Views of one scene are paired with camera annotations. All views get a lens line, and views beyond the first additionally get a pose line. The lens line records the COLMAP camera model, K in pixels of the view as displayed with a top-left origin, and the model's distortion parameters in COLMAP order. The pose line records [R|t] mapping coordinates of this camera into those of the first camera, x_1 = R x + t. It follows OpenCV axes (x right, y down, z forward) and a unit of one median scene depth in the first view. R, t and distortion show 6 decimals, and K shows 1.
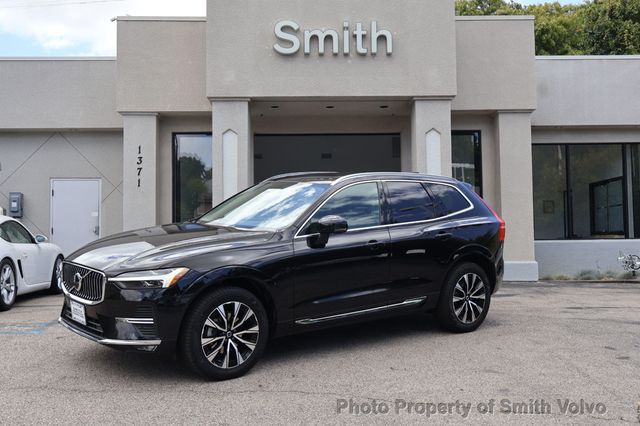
lens RADIAL K [[732.0, 0, 320.3], [0, 732.0, 211.7], [0, 0, 1]] dist [0.008807, 0.000000]
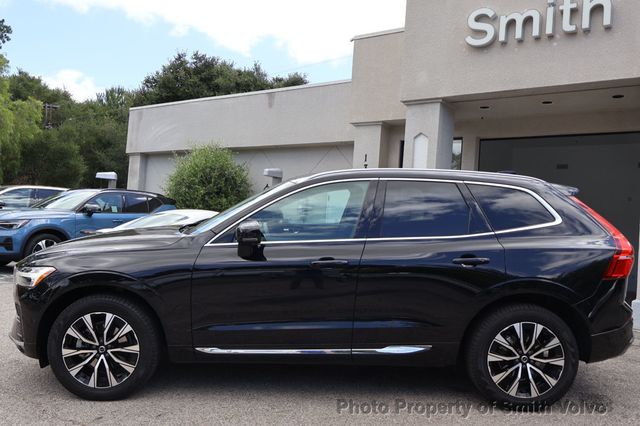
lens RADIAL K [[584.0, 0, 320.4], [0, 584.0, 214.0], [0, 0, 1]] dist [-0.006686, 0.000000]
pose [[0.764227, 0.036763, -0.643899, 0.380390], [-0.043795, 0.999028, 0.005060, -0.006507], [0.643459, 0.024333, 0.765094, 0.464021]]
